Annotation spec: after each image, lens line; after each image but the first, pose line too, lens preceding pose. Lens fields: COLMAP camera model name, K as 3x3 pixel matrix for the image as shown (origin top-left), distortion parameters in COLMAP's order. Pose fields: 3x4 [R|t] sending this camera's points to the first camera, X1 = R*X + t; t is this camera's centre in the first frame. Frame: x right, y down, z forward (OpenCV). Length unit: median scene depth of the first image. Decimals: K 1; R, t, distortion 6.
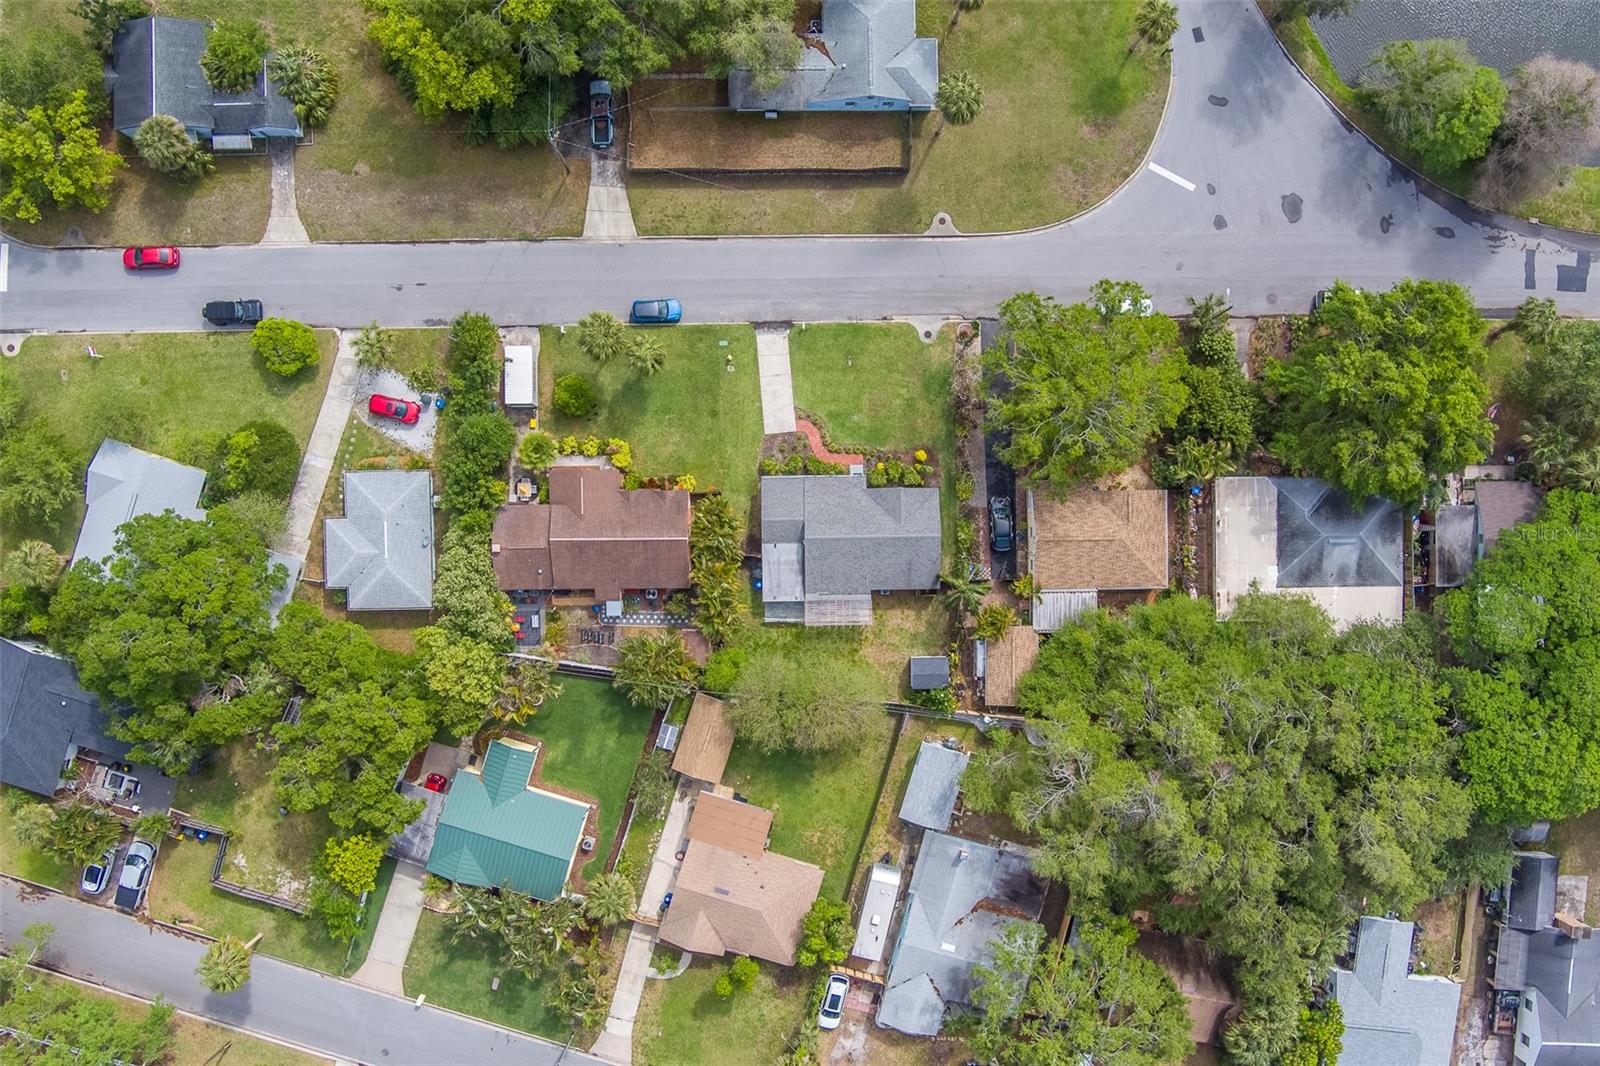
lens RADIAL K [[1324.8, 0, 804.7], [0, 1324.8, 536.6], [0, 0, 1]] dist [-0.054674, 0.010012]
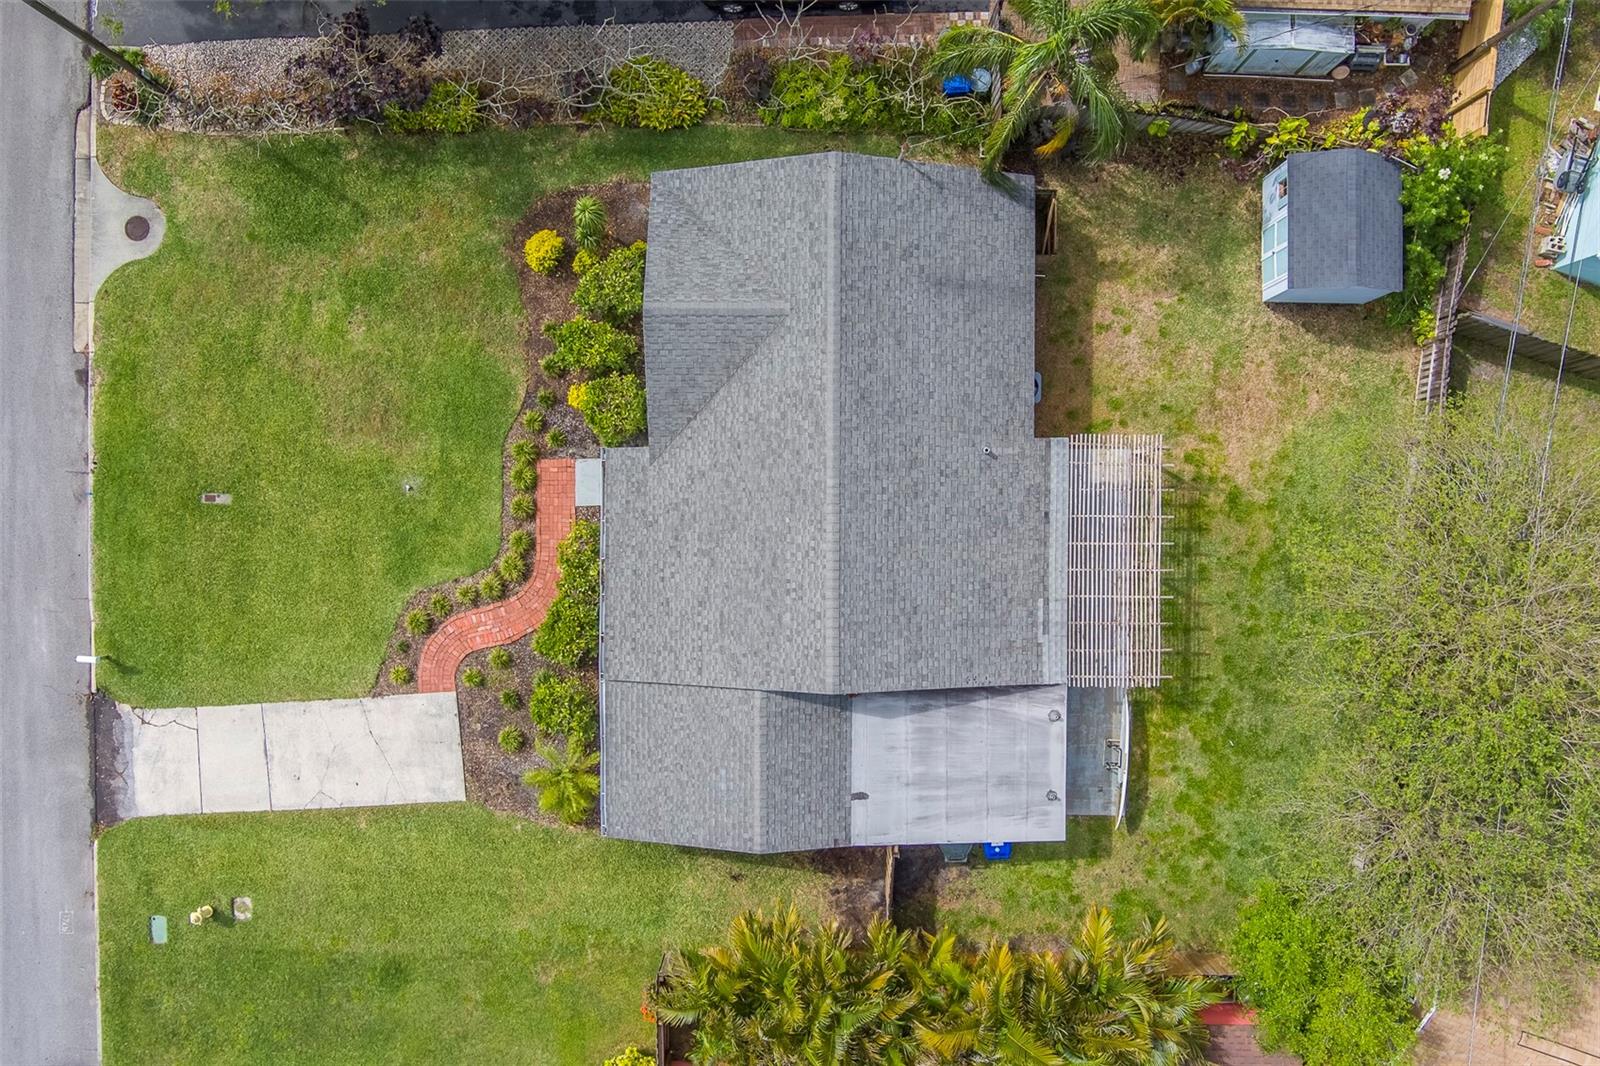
lens RADIAL K [[1324.8, 0, 793.5], [0, 1324.8, 538.5], [0, 0, 1]] dist [-0.054674, 0.010012]
pose [[0.016593, -0.998950, -0.042694, 0.039915], [0.999689, 0.017369, -0.017872, -0.002366], [0.018595, -0.042384, 0.998928, 0.720176]]
